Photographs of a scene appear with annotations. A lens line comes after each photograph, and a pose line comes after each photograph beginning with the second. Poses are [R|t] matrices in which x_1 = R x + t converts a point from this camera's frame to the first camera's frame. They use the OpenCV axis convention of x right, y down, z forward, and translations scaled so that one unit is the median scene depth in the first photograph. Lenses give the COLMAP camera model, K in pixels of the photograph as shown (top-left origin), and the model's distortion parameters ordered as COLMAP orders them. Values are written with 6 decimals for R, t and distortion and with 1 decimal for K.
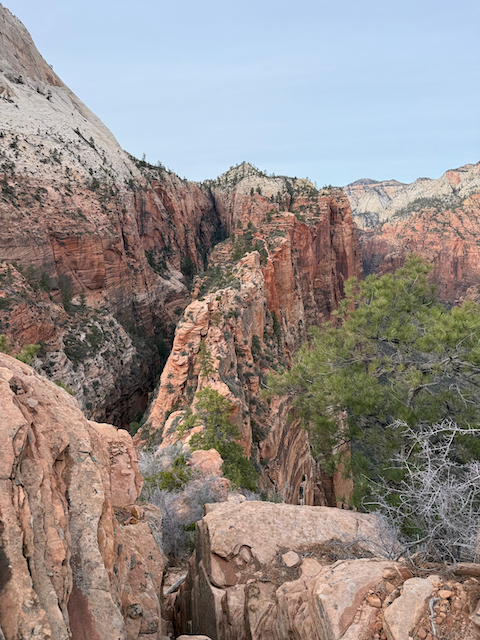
lens RADIAL K [[441.2, 0, 235.7], [0, 441.2, 318.2], [0, 0, 1]] dist [0.106317, -0.162975]
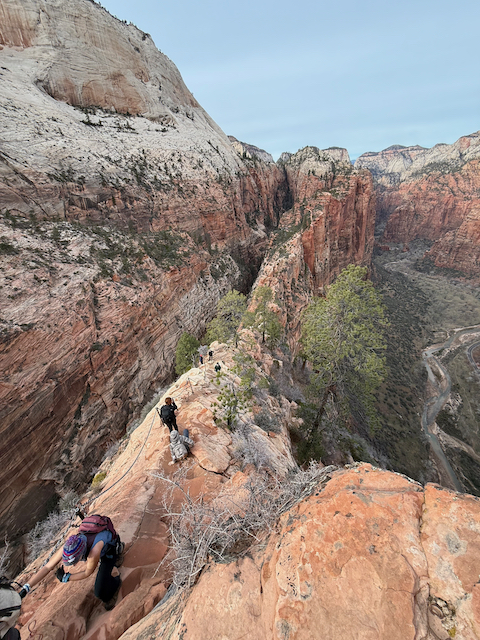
lens RADIAL K [[251.7, 0, 240.0], [0, 251.7, 320.0], [0, 0, 1]] dist [0.002336, 0.000269]
pose [[0.977710, 0.074787, -0.196190, 0.012627], [-0.014500, 0.956231, 0.292253, -0.037567], [0.209459, -0.282894, 0.936001, -0.104905]]
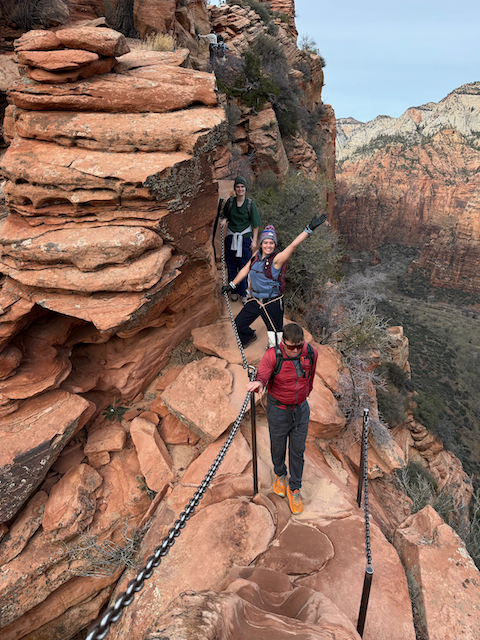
lens RADIAL K [[441.2, 0, 235.7], [0, 441.2, 318.2], [0, 0, 1]] dist [0.106317, -0.162975]
pose [[0.992959, 0.007368, 0.118228, -0.009238], [-0.022162, 0.991996, 0.124310, 0.010901], [-0.116366, -0.126055, 0.985175, 0.209759]]
